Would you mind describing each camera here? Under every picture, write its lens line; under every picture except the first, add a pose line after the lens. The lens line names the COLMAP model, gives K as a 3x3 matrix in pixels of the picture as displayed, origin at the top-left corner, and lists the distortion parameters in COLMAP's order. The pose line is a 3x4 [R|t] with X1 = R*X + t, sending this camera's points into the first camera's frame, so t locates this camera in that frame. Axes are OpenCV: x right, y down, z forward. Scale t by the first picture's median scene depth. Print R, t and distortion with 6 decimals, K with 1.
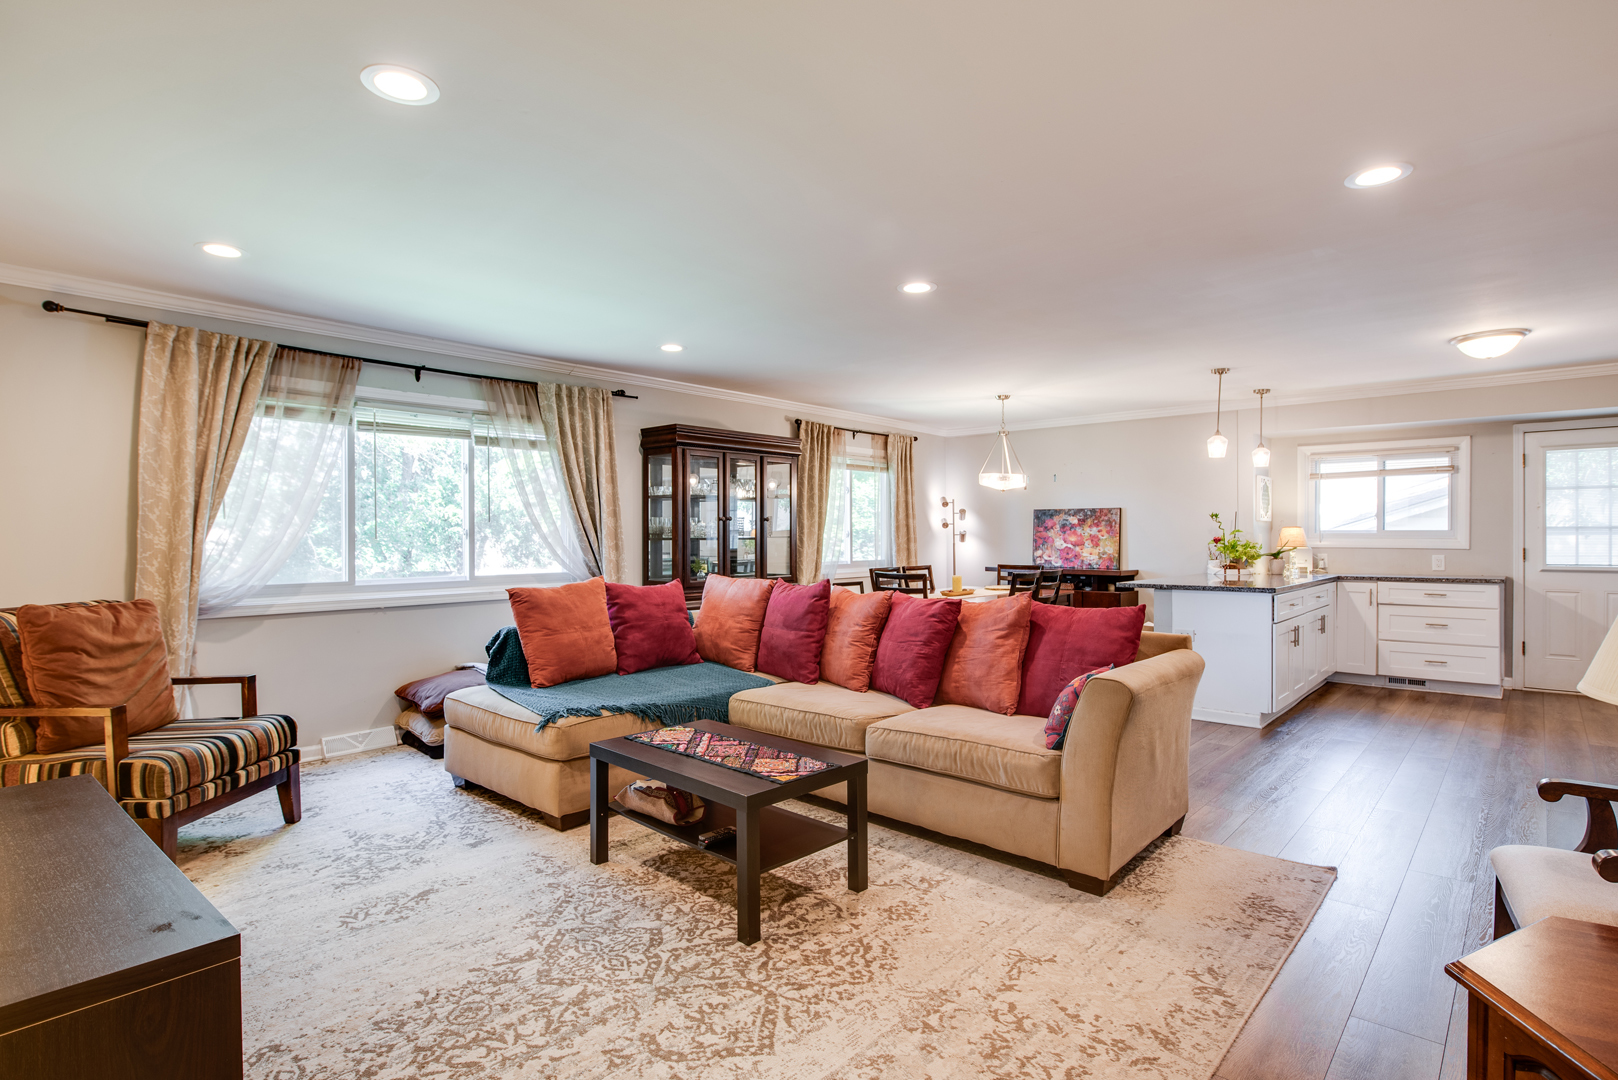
lens RADIAL K [[813.2, 0, 816.0], [0, 813.2, 536.9], [0, 0, 1]] dist [-0.000372, -0.006119]
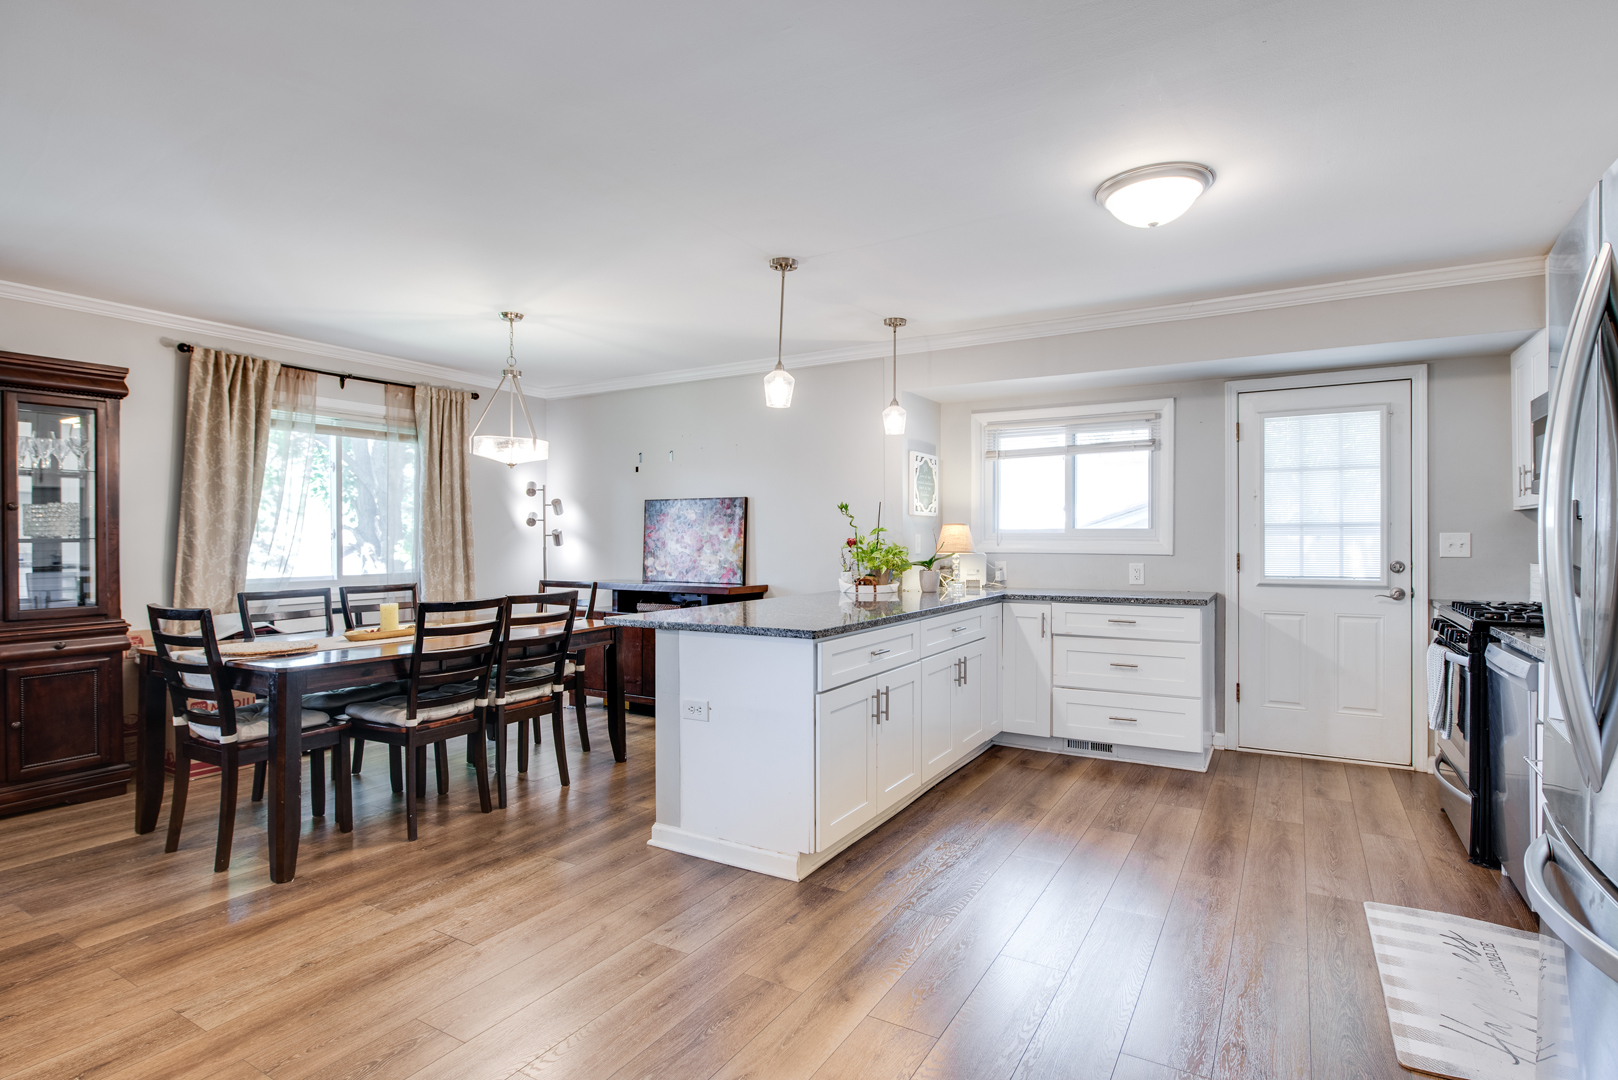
lens RADIAL K [[813.2, 0, 816.0], [0, 813.2, 536.9], [0, 0, 1]] dist [-0.000372, -0.006119]
pose [[0.980915, -0.000572, 0.194436, 0.359356], [0.000926, 0.999998, -0.001733, 0.000108], [-0.194435, 0.001880, 0.980914, 0.357743]]
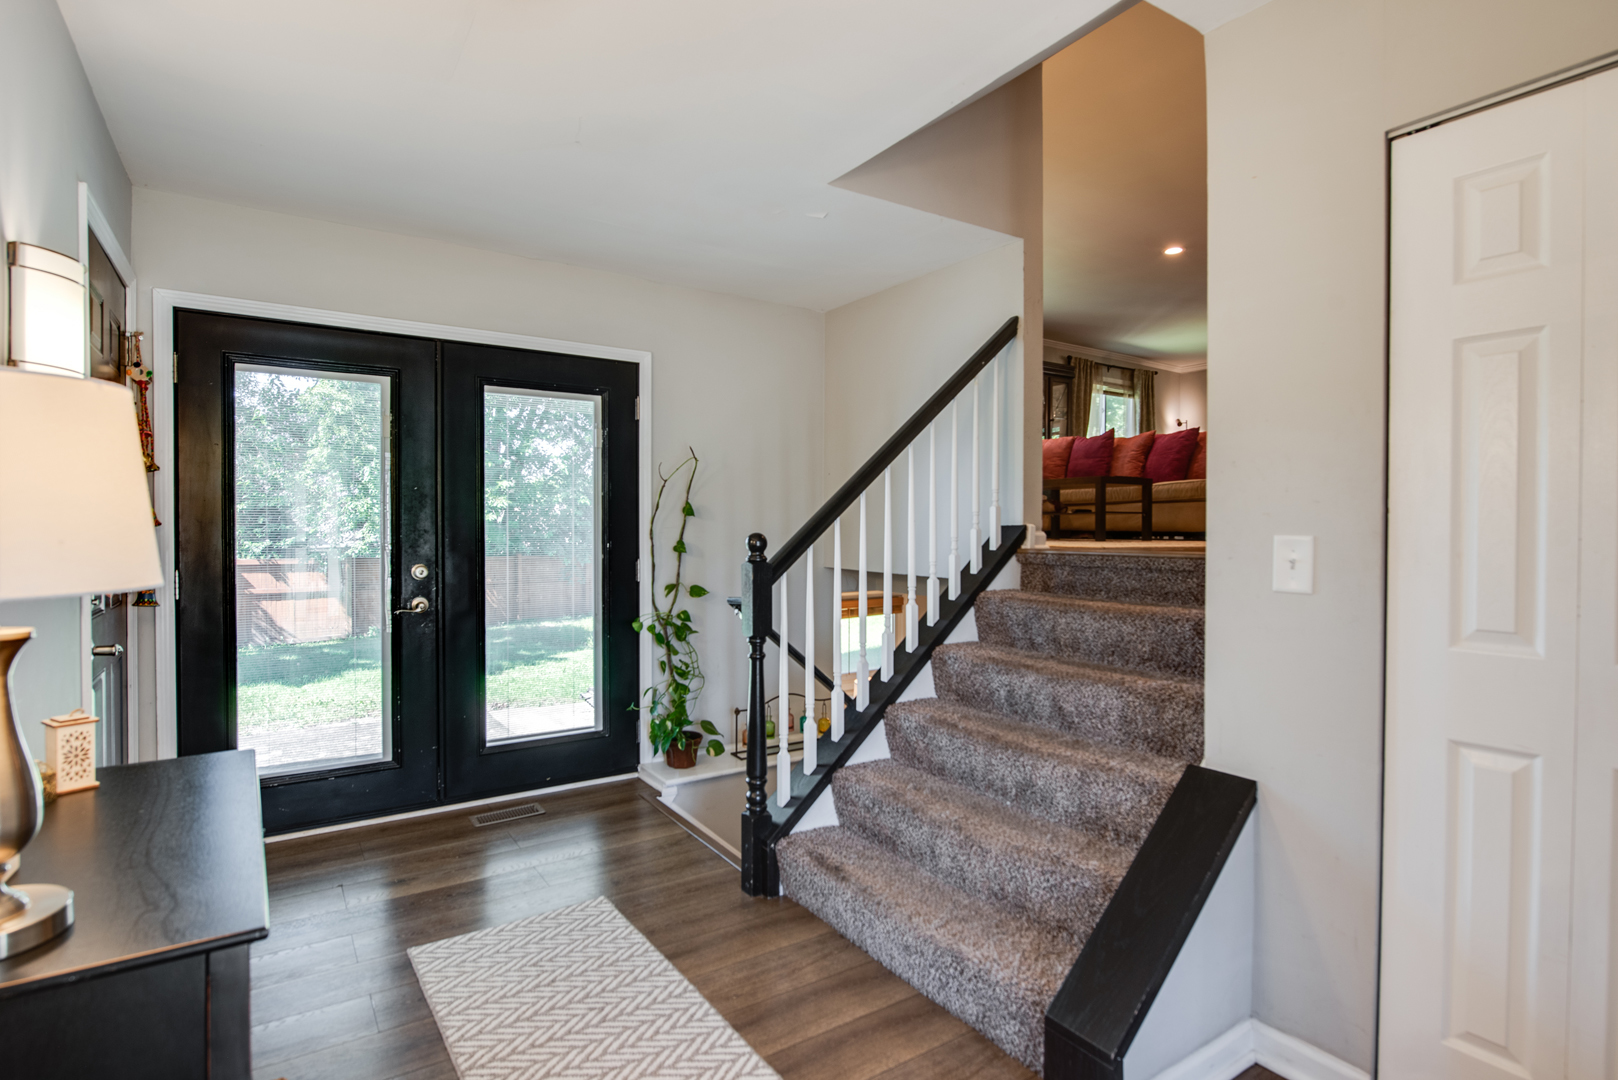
lens RADIAL K [[813.2, 0, 816.0], [0, 813.2, 536.9], [0, 0, 1]] dist [-0.000372, -0.006119]
pose [[0.969617, 0.007547, -0.244511, -0.112786], [-0.005498, 0.999944, 0.009063, 0.177072], [0.244566, -0.007444, 0.969604, -0.528450]]
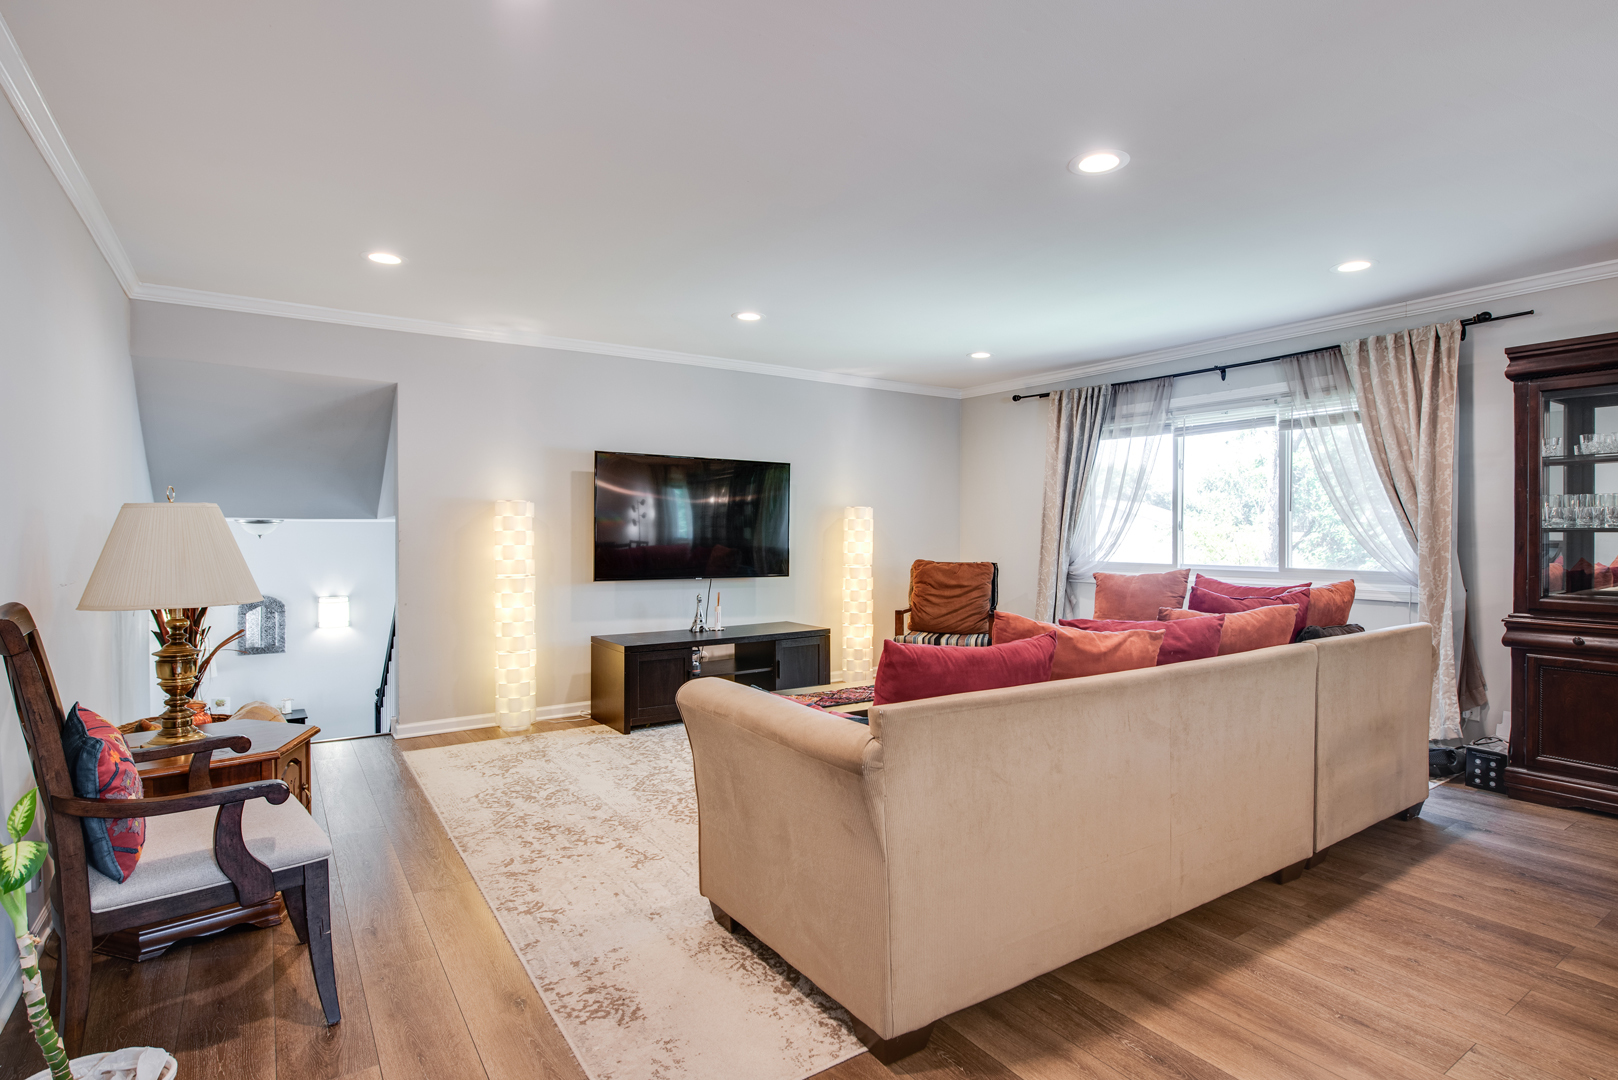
lens RADIAL K [[813.2, 0, 816.0], [0, 813.2, 536.9], [0, 0, 1]] dist [-0.000372, -0.006119]
pose [[-0.242811, 0.012167, -0.969997, 0.503613], [0.001368, 0.999925, 0.012199, -0.000126], [0.970073, 0.001635, -0.242809, 0.554893]]
